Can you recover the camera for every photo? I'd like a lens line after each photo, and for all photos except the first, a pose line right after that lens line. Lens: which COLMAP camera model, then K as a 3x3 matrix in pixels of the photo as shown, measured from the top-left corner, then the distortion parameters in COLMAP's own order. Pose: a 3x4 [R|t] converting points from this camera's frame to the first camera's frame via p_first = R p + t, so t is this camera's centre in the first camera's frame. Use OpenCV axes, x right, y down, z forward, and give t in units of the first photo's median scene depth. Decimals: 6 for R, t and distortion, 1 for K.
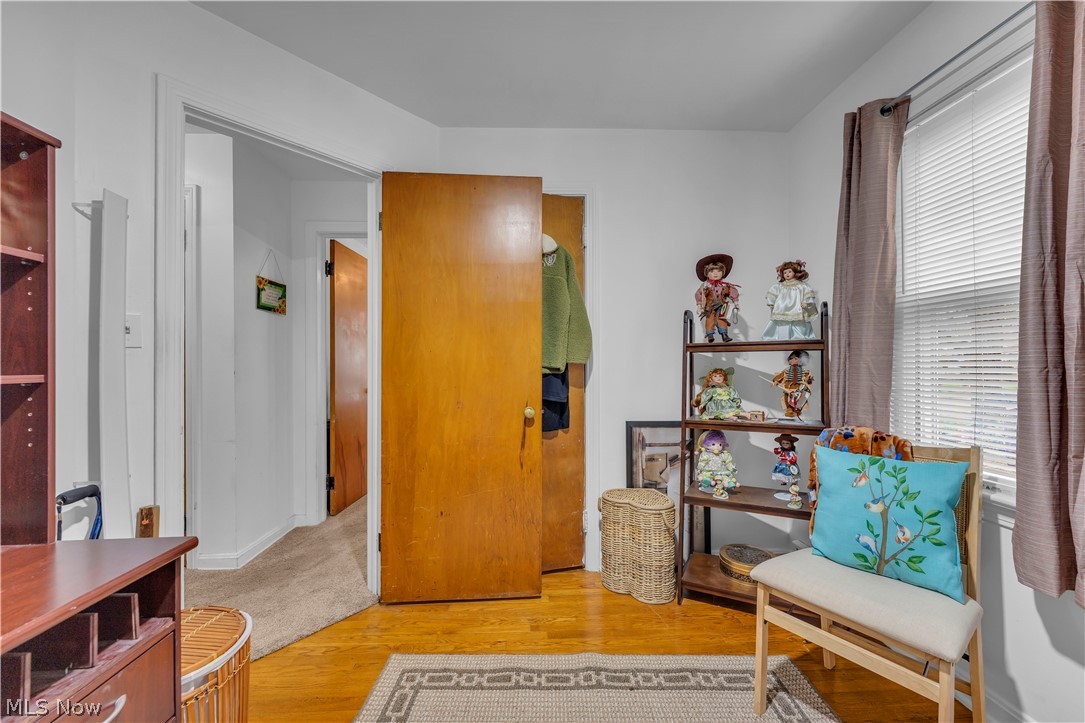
lens RADIAL K [[442.8, 0, 542.5], [0, 442.8, 361.5], [0, 0, 1]] dist [-0.000248, -0.000133]
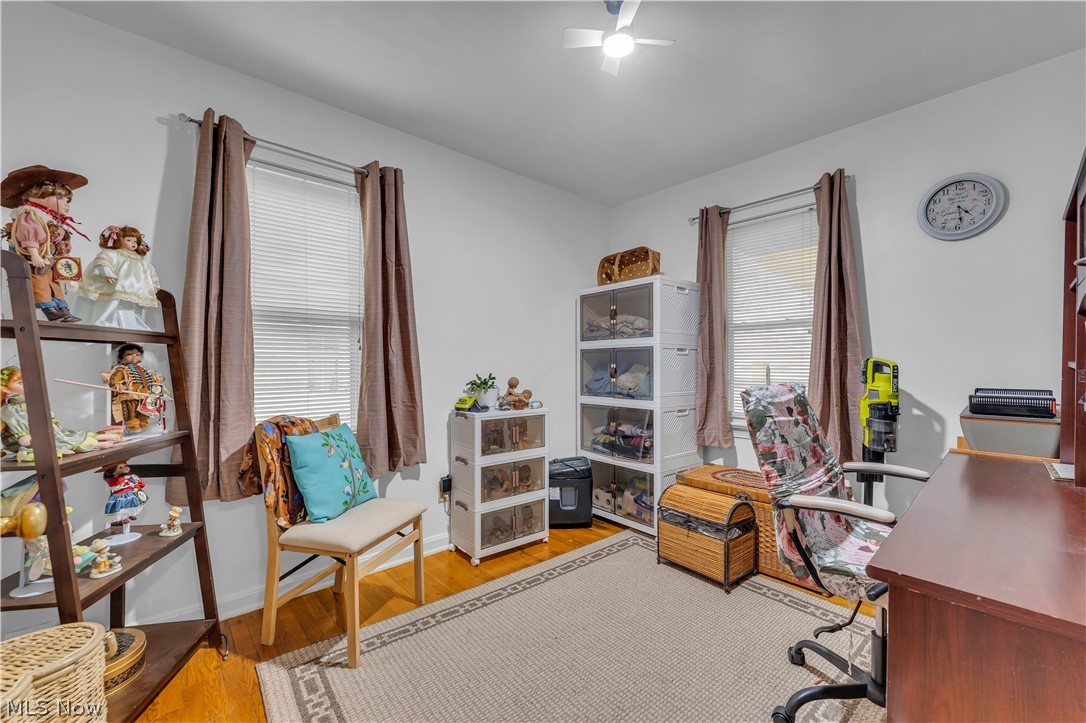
lens RADIAL K [[420.7, 0, 543.0], [0, 420.7, 361.5], [0, 0, 1]] dist [-0.000194, -0.000014]
pose [[-0.614059, 0.013526, 0.789144, -0.573604], [-0.005166, 0.999763, -0.021156, 0.024722], [-0.789243, -0.017068, -0.613844, 1.112476]]
